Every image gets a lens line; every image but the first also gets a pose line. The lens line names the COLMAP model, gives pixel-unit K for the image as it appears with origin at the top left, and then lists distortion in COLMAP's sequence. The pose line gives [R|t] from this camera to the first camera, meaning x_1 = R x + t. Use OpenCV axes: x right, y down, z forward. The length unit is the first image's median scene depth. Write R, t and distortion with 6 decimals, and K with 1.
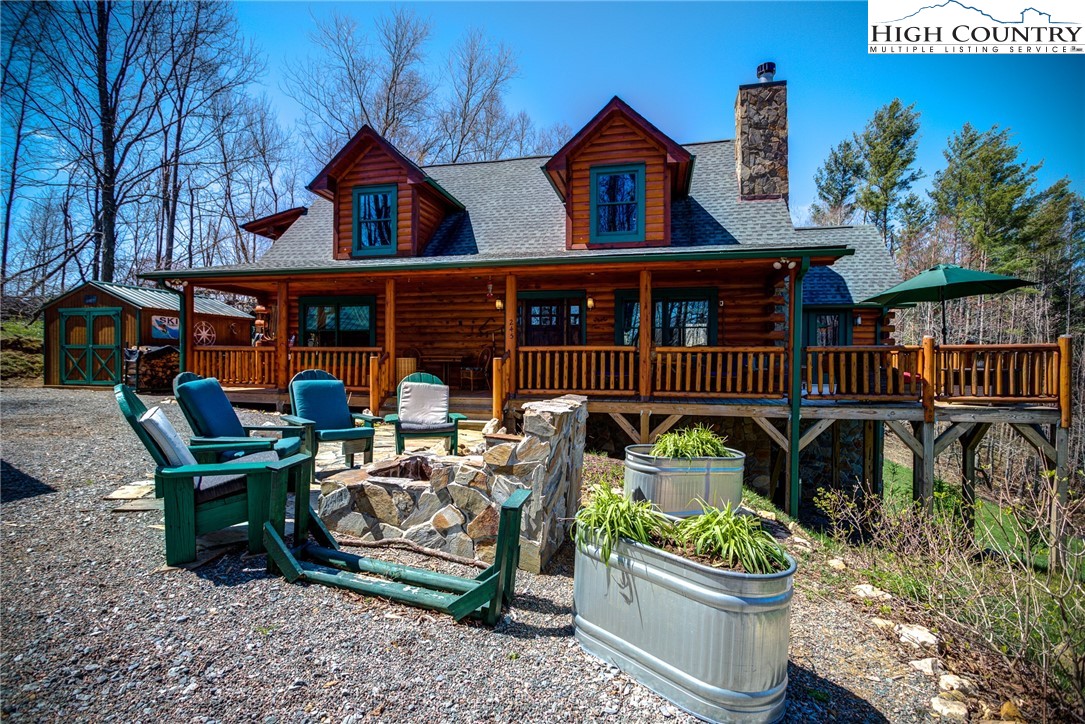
lens RADIAL K [[523.4, 0, 543.4], [0, 523.4, 359.4], [0, 0, 1]] dist [-0.010876, 0.005629]
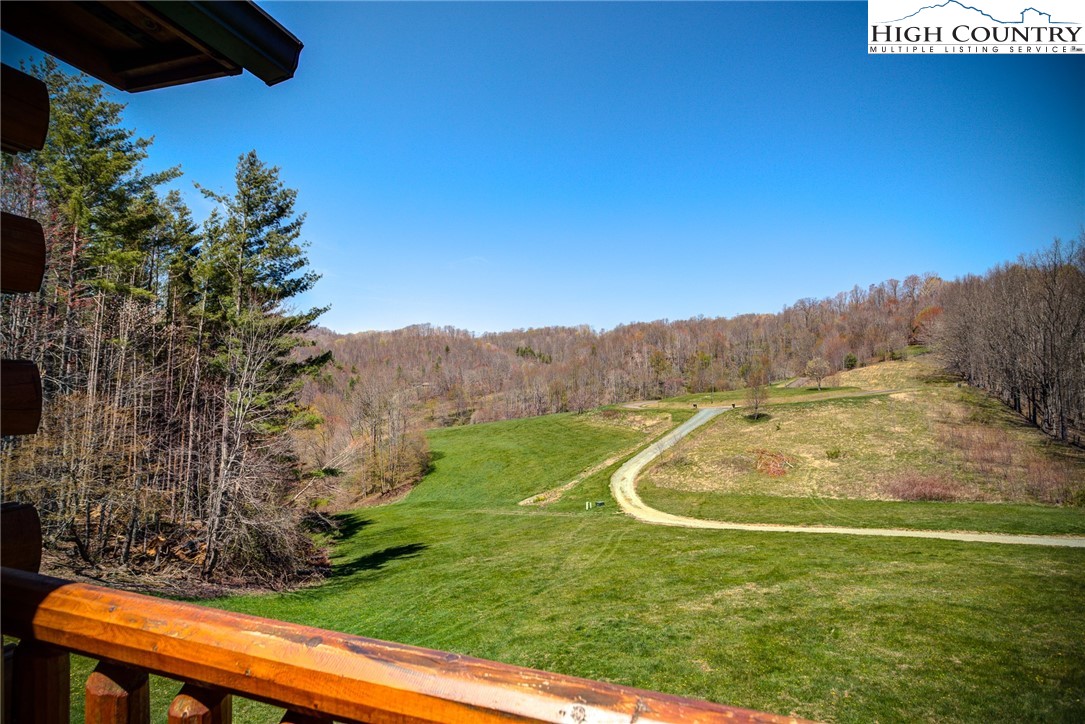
lens RADIAL K [[523.4, 0, 539.9], [0, 523.4, 359.9], [0, 0, 1]] dist [-0.010876, 0.005629]
pose [[0.092795, 0.026500, 0.995333, 0.661695], [-0.007909, 0.999634, -0.025877, -0.043575], [-0.995654, -0.005471, 0.092971, 1.011687]]
